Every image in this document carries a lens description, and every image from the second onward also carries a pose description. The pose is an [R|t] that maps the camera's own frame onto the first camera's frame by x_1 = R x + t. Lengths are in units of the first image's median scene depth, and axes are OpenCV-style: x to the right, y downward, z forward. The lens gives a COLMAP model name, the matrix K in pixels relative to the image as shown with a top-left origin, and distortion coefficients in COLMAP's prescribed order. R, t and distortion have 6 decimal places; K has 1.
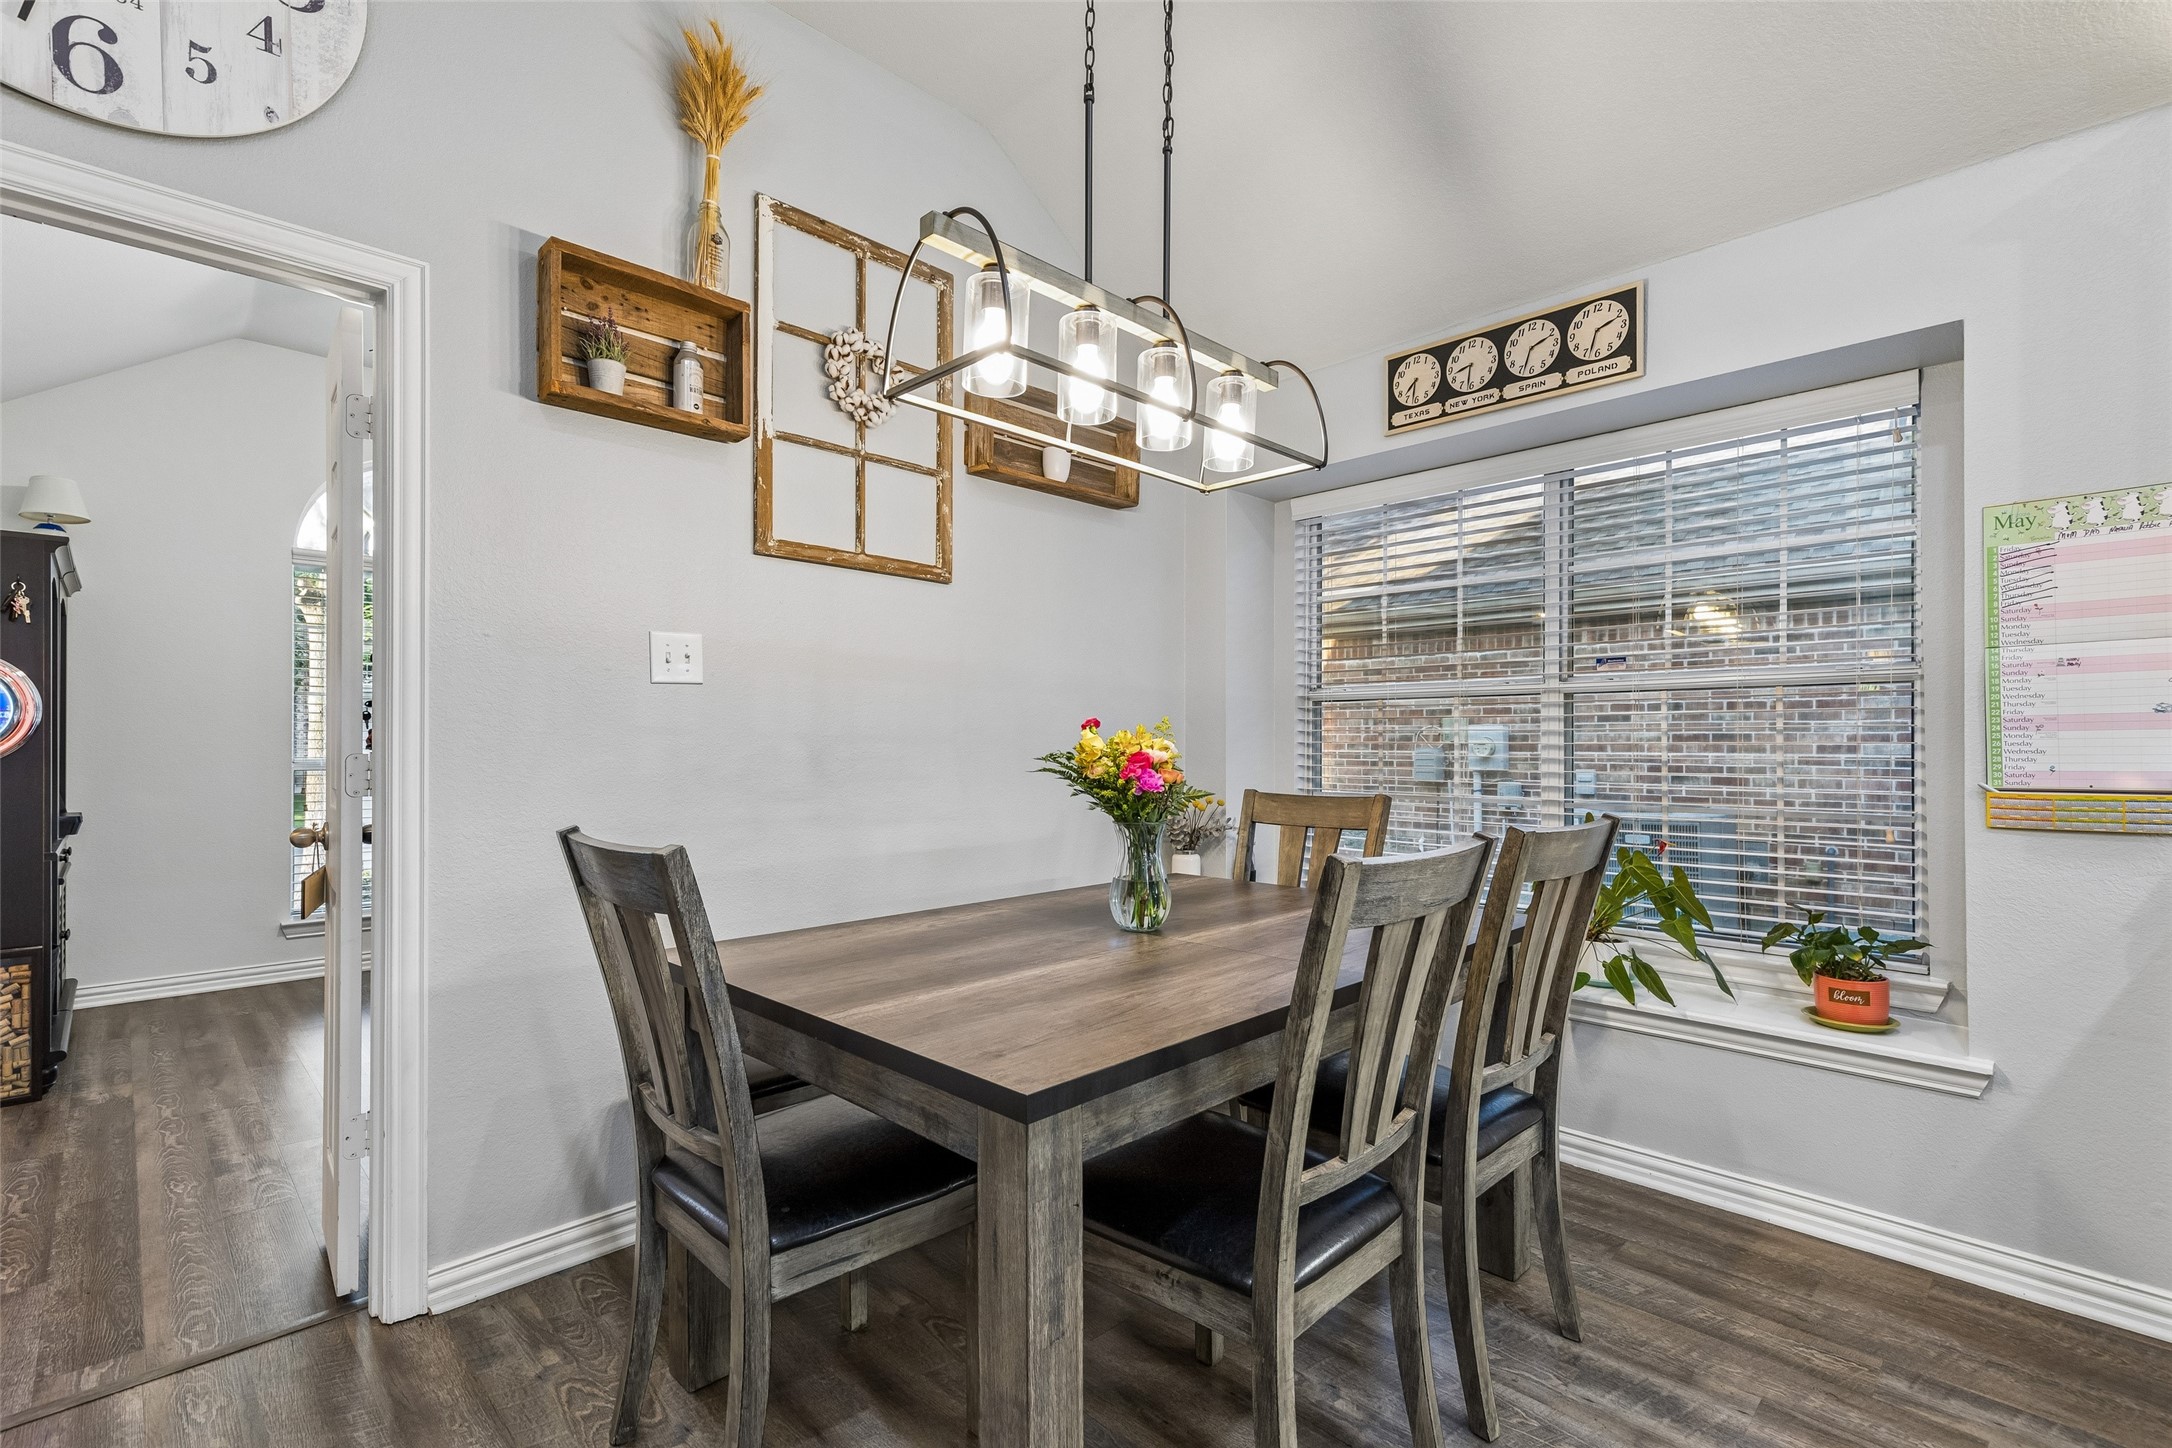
lens RADIAL K [[989.0, 0, 1070.7], [0, 989.0, 736.6], [0, 0, 1]] dist [0.007174, -0.001166]
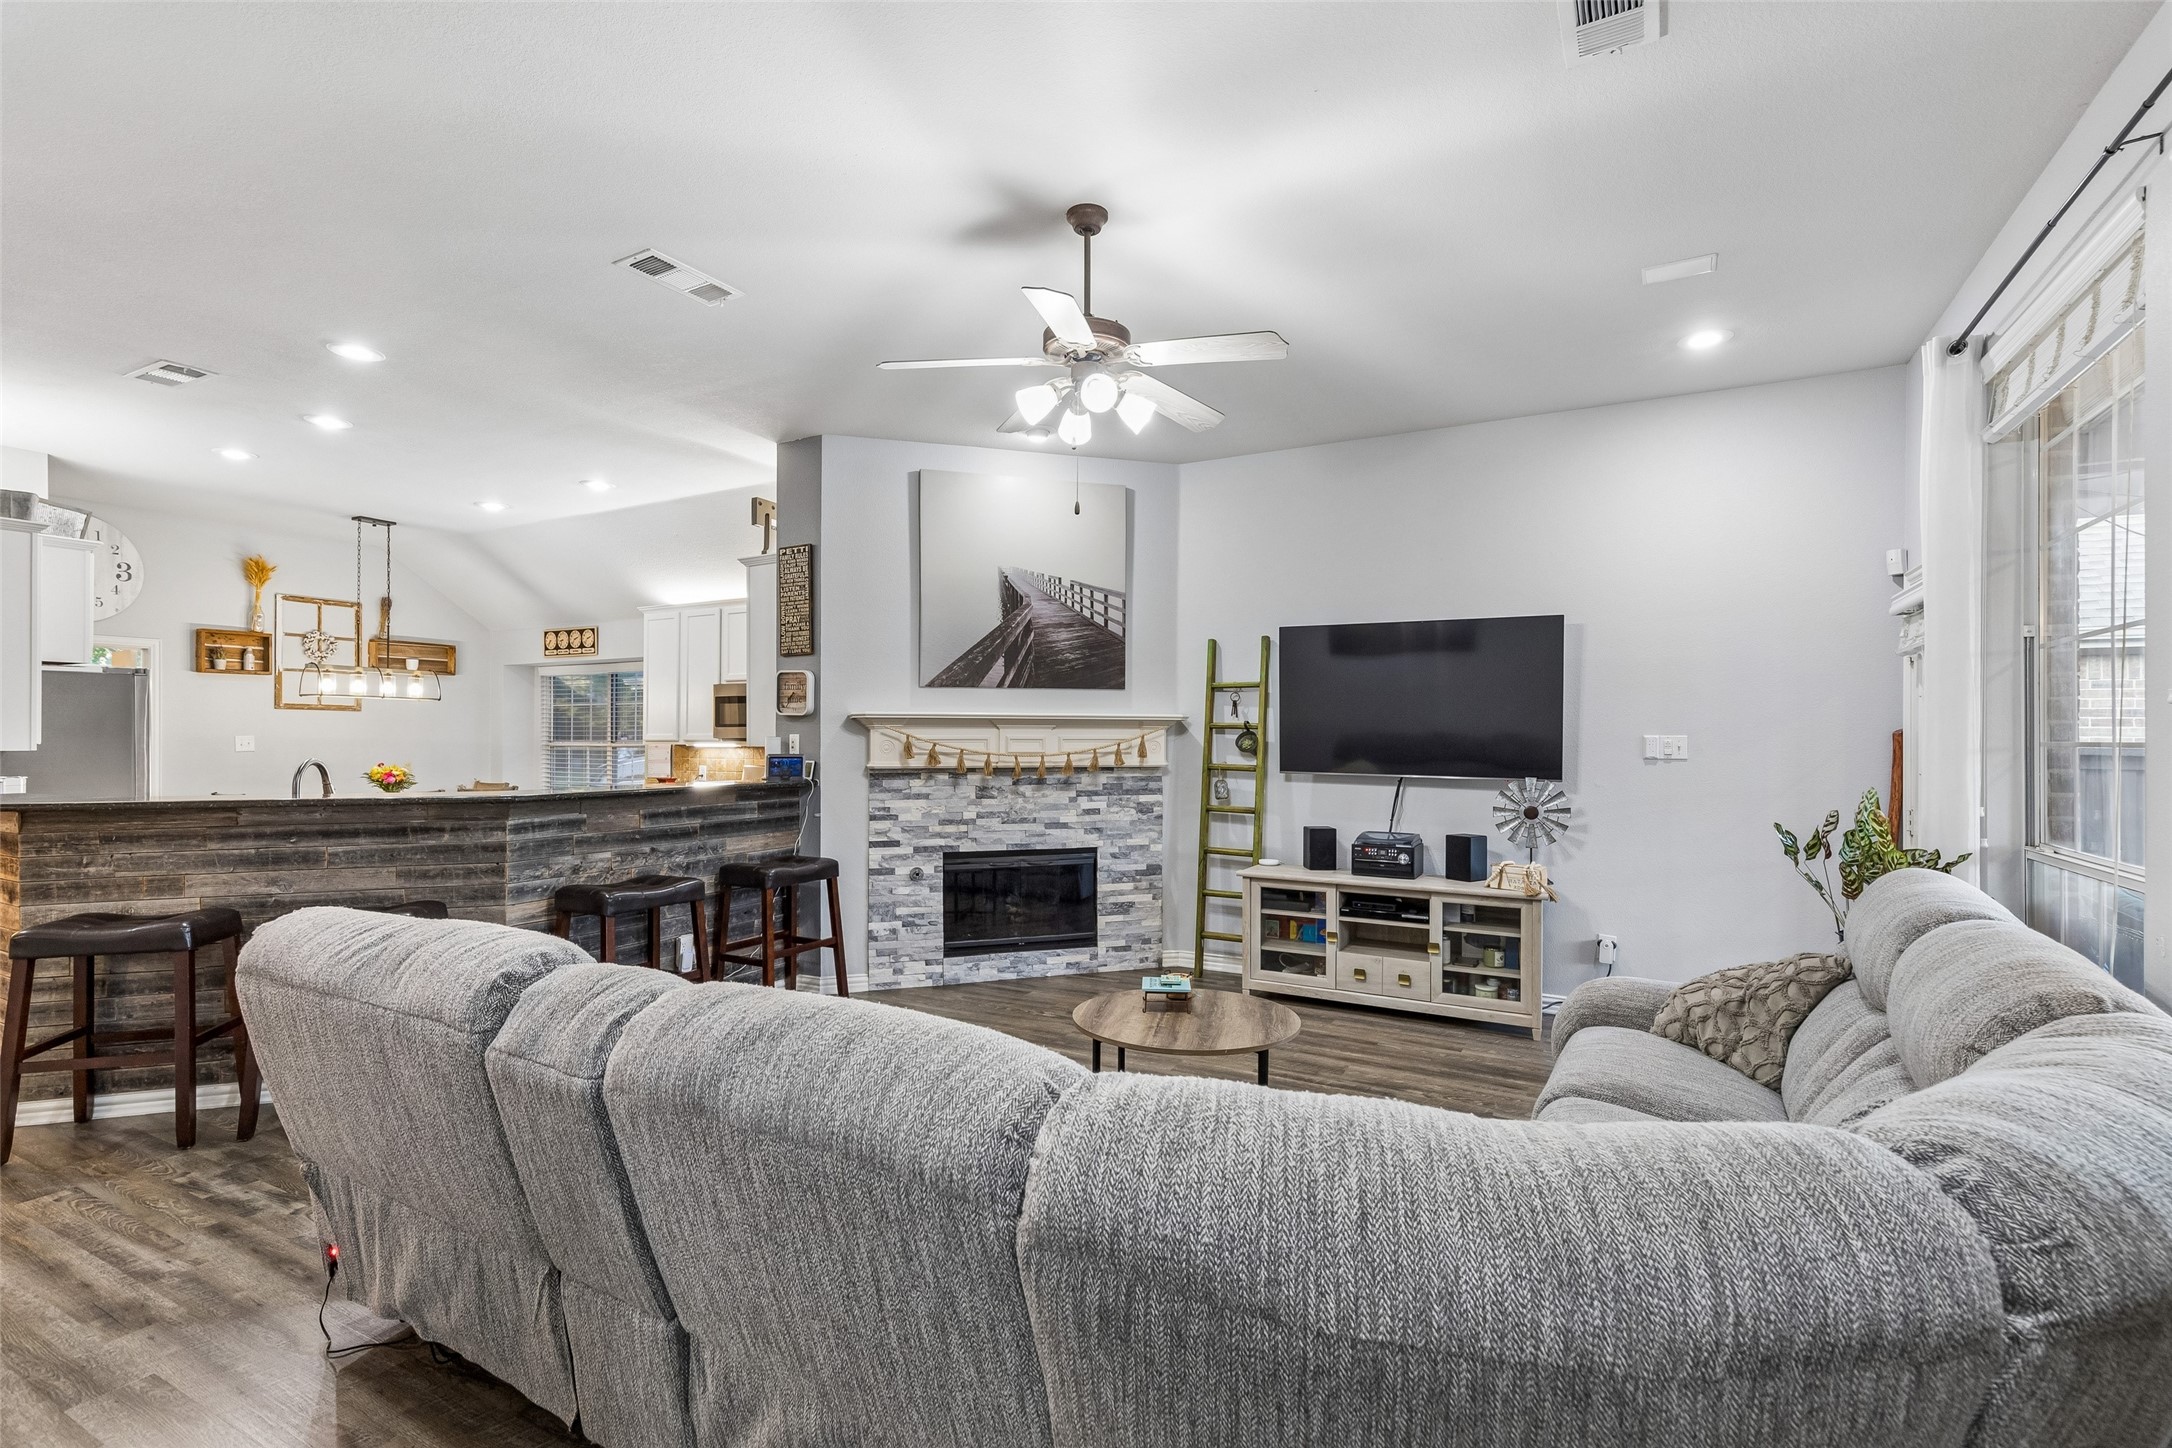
lens RADIAL K [[989.0, 0, 1079.5], [0, 989.0, 728.4], [0, 0, 1]] dist [0.007174, -0.001166]
pose [[0.952629, -0.002361, 0.304125, 1.400731], [0.003515, 0.999989, -0.003246, -0.123787], [-0.304114, 0.004162, 0.952627, -3.374236]]
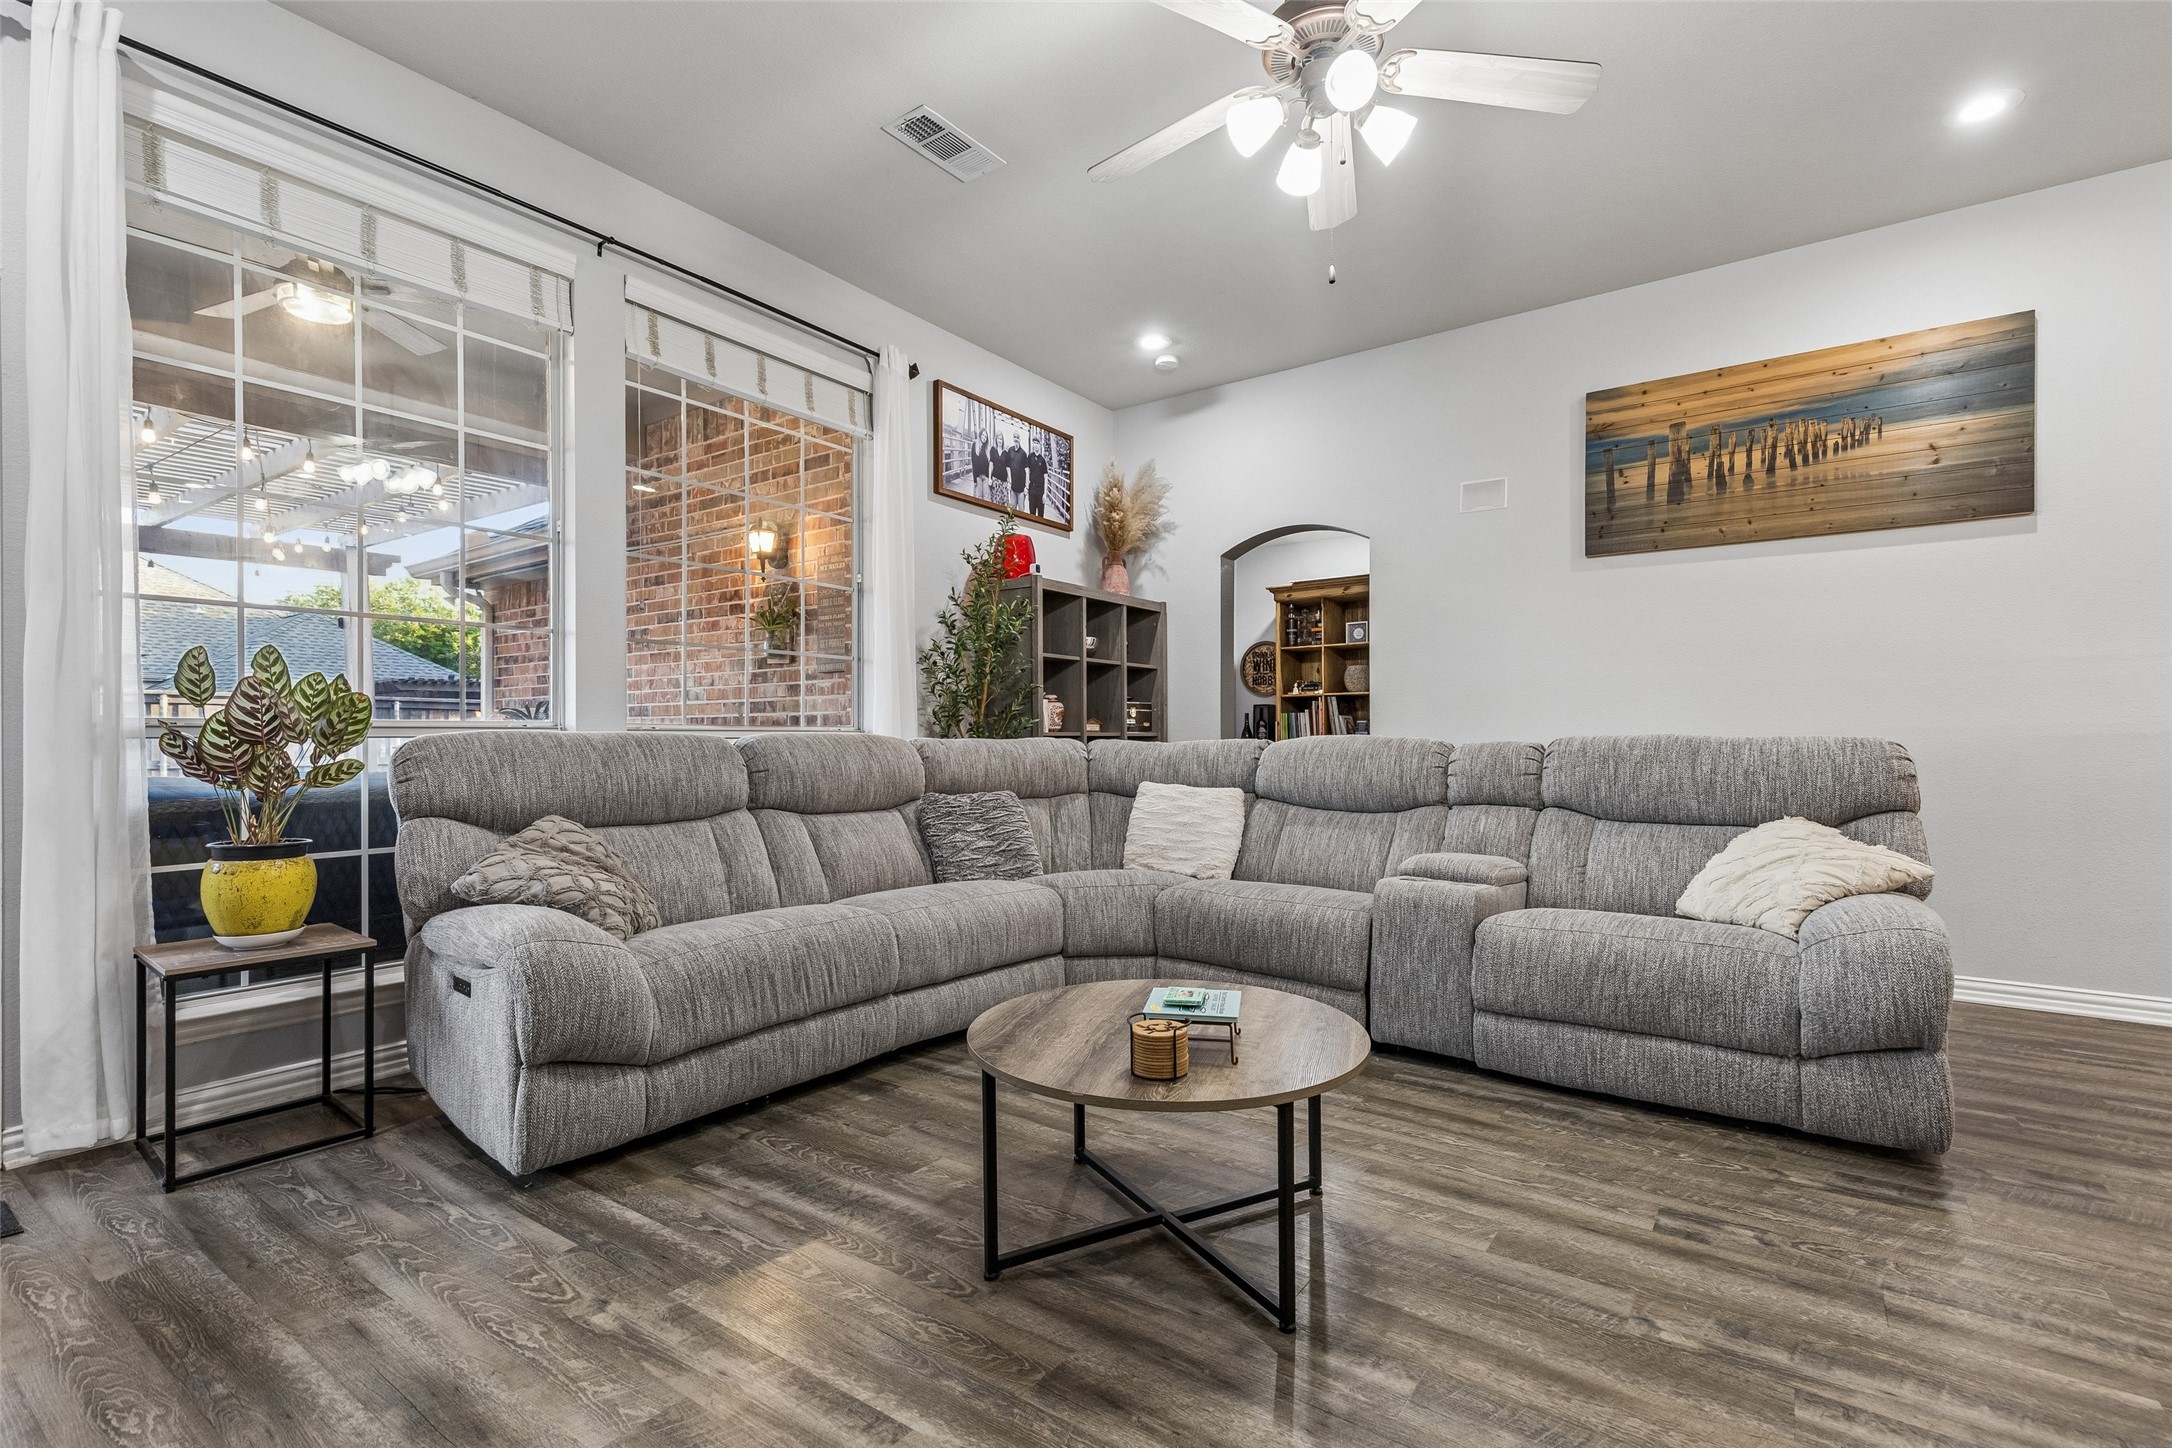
lens RADIAL K [[989.0, 0, 1083.3], [0, 989.0, 737.5], [0, 0, 1]] dist [0.007174, -0.001166]
pose [[-0.982736, -0.006761, -0.184892, 2.339731], [-0.006669, 0.999977, -0.001117, 0.075605], [0.184895, 0.000135, -0.982758, -0.892557]]
